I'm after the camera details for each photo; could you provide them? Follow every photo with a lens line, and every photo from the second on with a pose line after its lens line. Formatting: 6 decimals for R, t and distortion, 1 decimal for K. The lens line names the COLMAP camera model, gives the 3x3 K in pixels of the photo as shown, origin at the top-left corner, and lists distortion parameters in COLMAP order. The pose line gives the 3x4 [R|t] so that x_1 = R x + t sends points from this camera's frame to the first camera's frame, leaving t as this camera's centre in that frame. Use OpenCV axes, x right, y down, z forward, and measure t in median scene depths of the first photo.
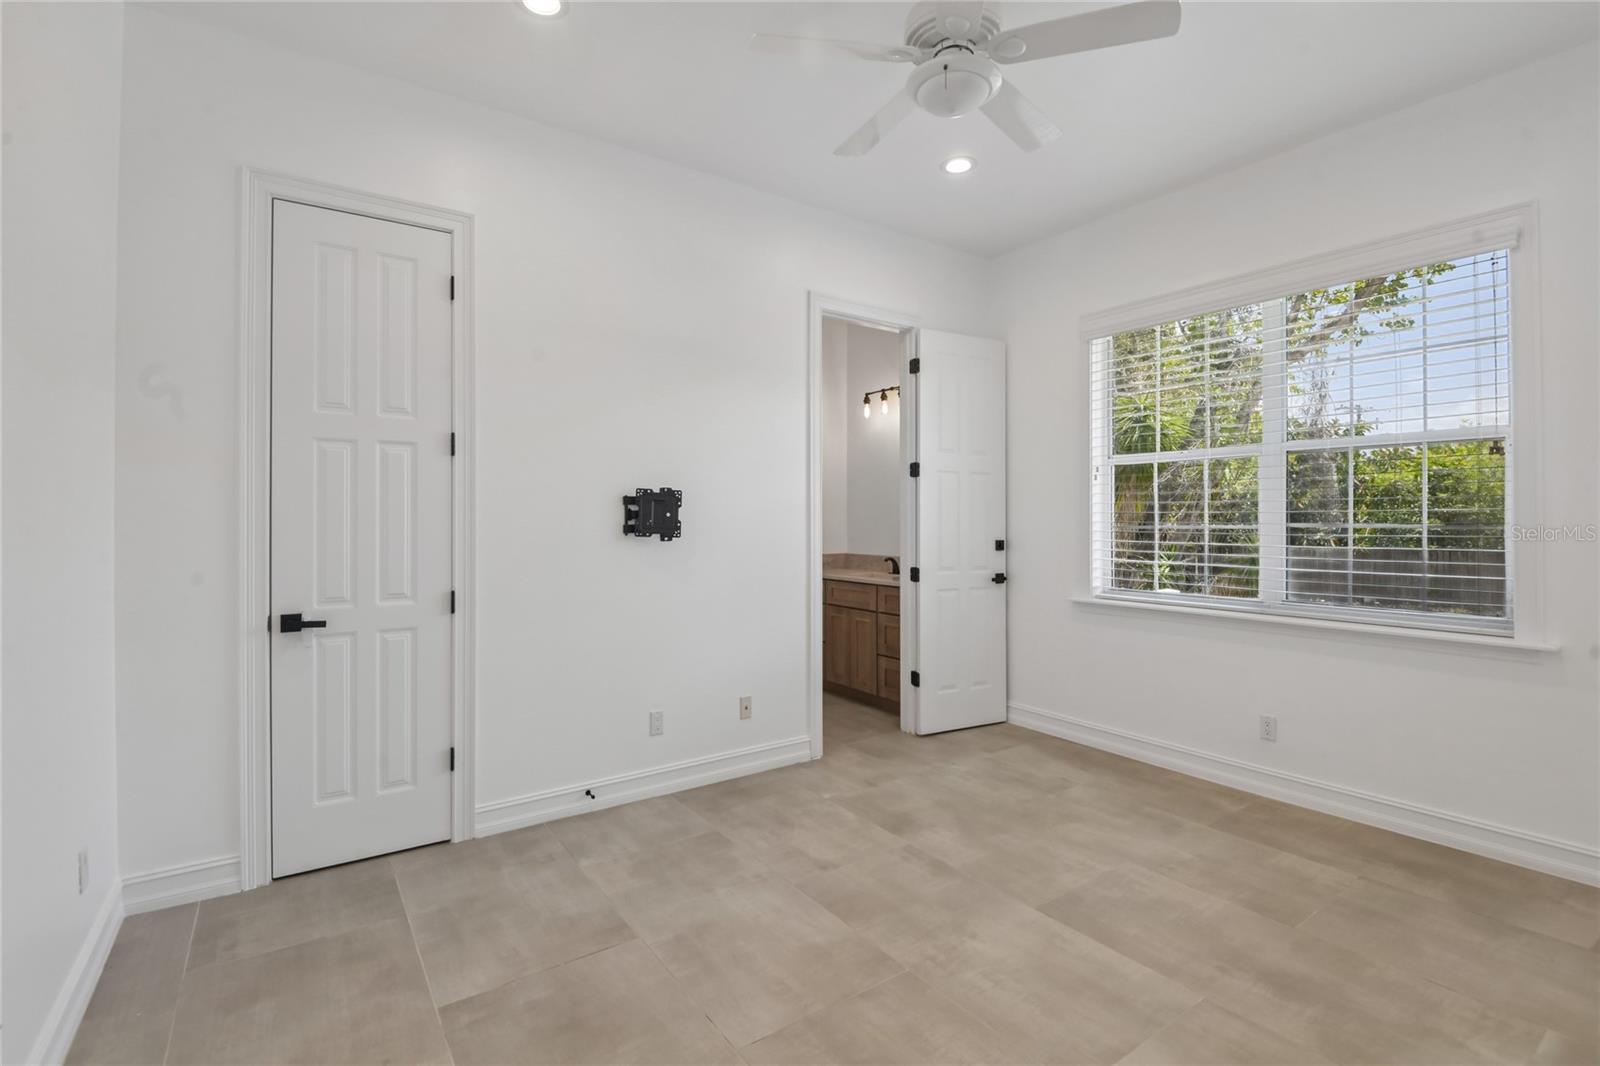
lens RADIAL K [[743.2, 0, 825.0], [0, 743.2, 510.6], [0, 0, 1]] dist [-0.016728, -0.000320]
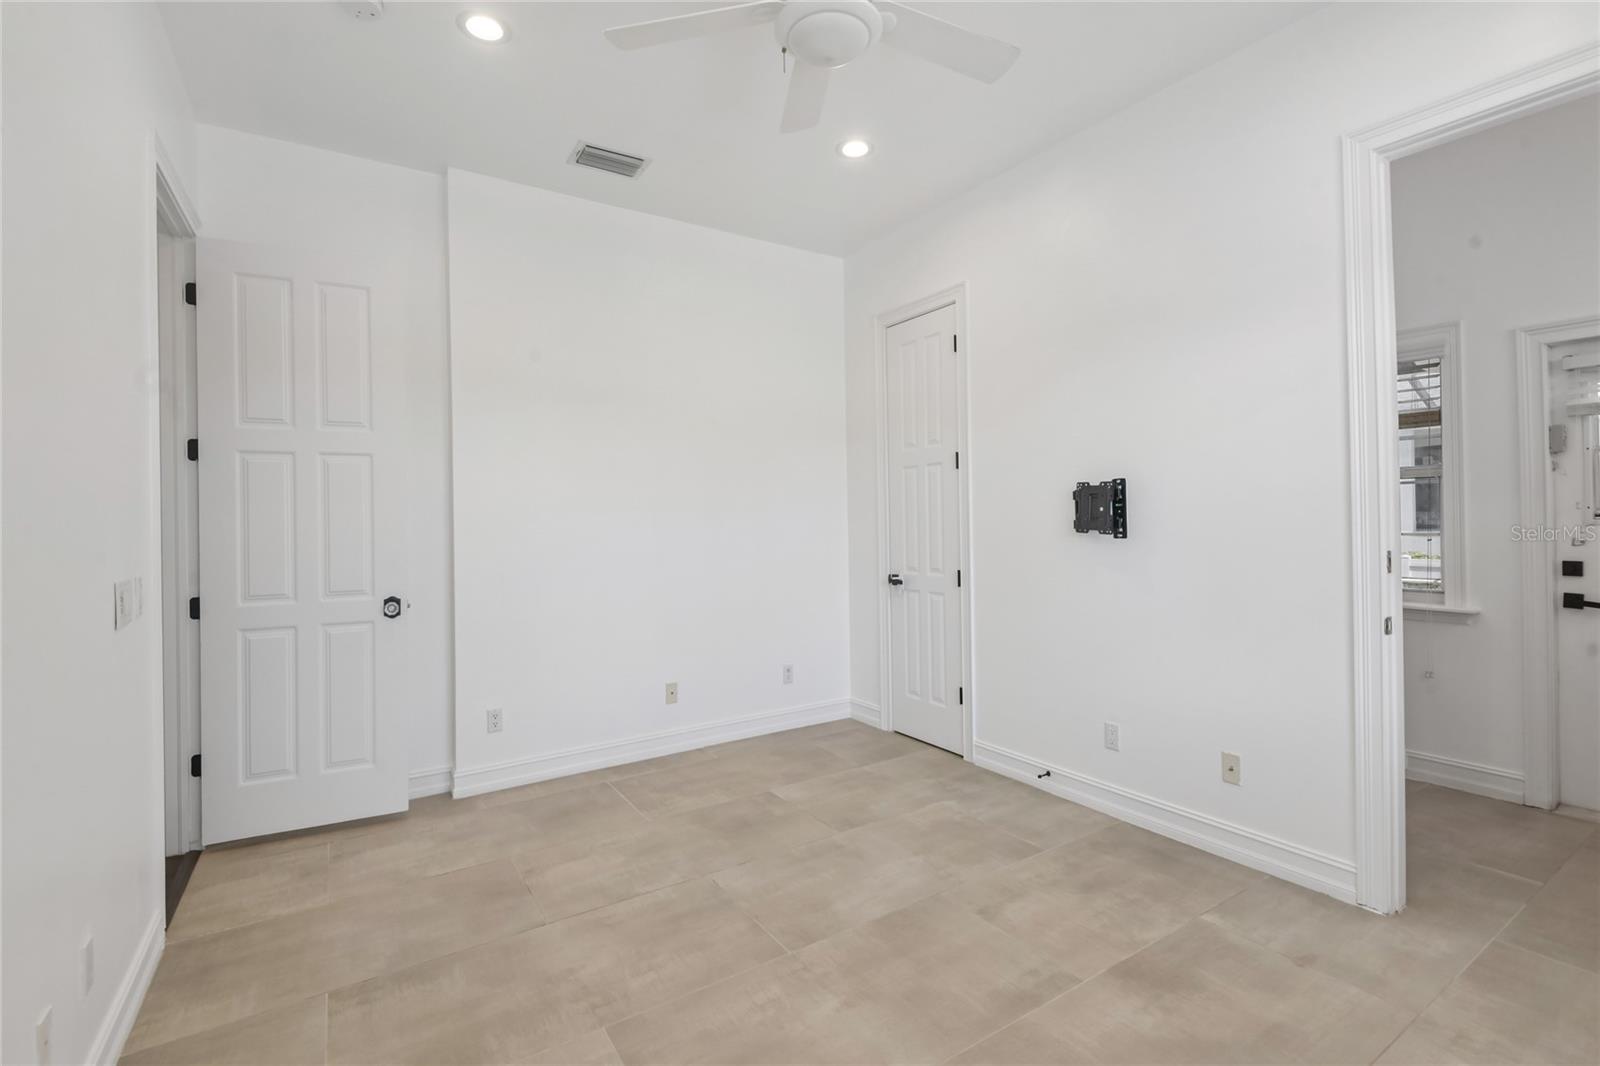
lens RADIAL K [[731.0, 0, 798.8], [0, 731.0, 517.1], [0, 0, 1]] dist [0.002018, -0.009294]
pose [[-0.066226, -0.000534, -0.997804, 0.854077], [0.021330, 0.999771, -0.001951, 0.009151], [0.997577, -0.021412, -0.066200, 0.821695]]
